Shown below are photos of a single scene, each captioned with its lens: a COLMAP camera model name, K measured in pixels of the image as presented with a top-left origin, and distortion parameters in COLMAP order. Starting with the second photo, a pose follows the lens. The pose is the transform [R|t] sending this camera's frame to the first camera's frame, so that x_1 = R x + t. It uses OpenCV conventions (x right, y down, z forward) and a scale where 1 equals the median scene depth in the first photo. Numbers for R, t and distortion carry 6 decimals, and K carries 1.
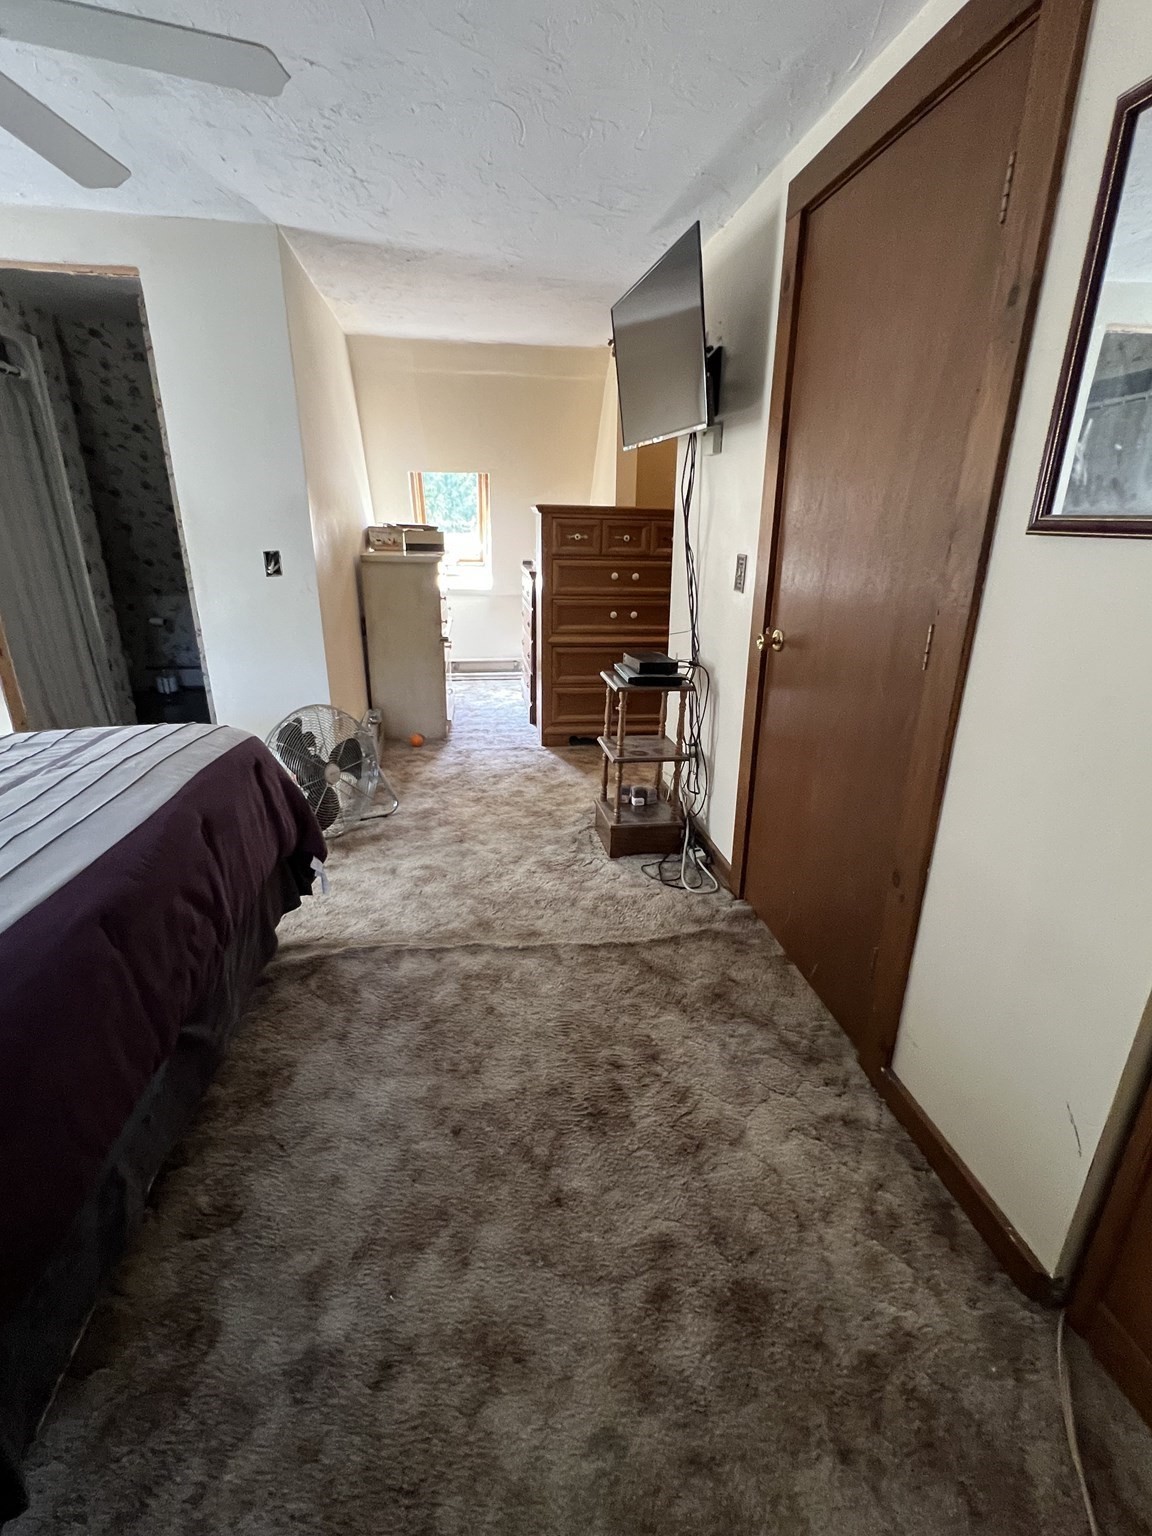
lens RADIAL K [[689.2, 0, 577.3], [0, 689.2, 770.8], [0, 0, 1]] dist [0.000800, 0.000019]
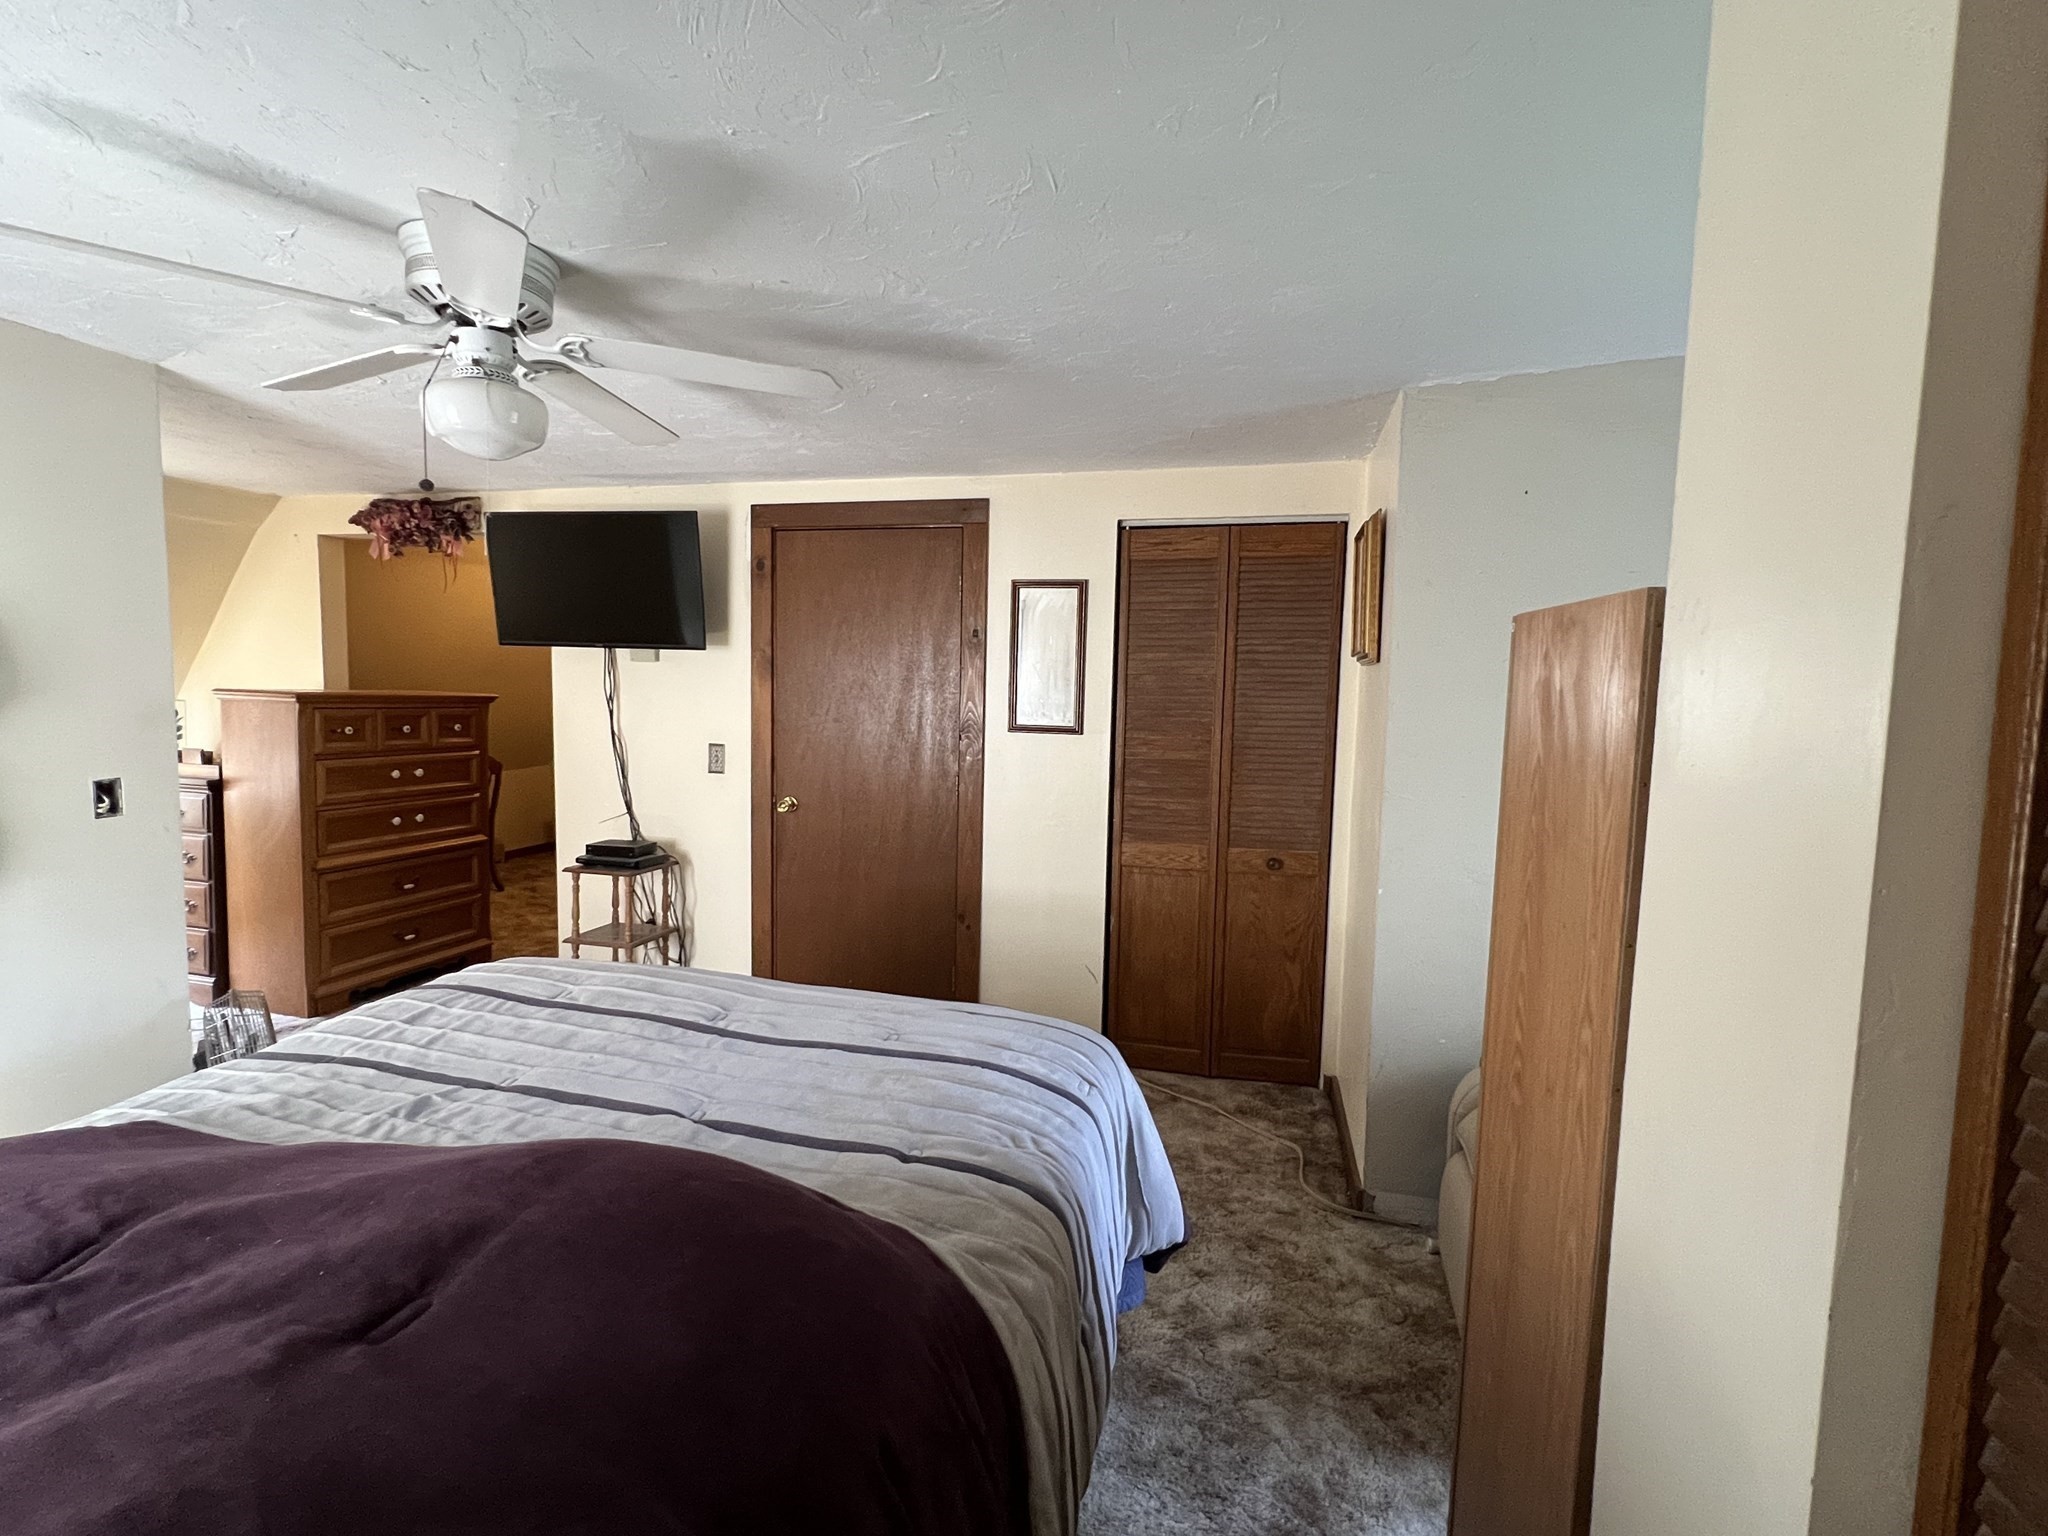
lens RADIAL K [[919.0, 0, 1025.3], [0, 919.0, 760.4], [0, 0, 1]] dist [0.000800, 0.000019]
pose [[0.414530, -0.076741, 0.906794, -0.616275], [0.299156, 0.952551, -0.056142, -0.016720], [-0.859460, 0.294545, 0.417819, -0.090950]]
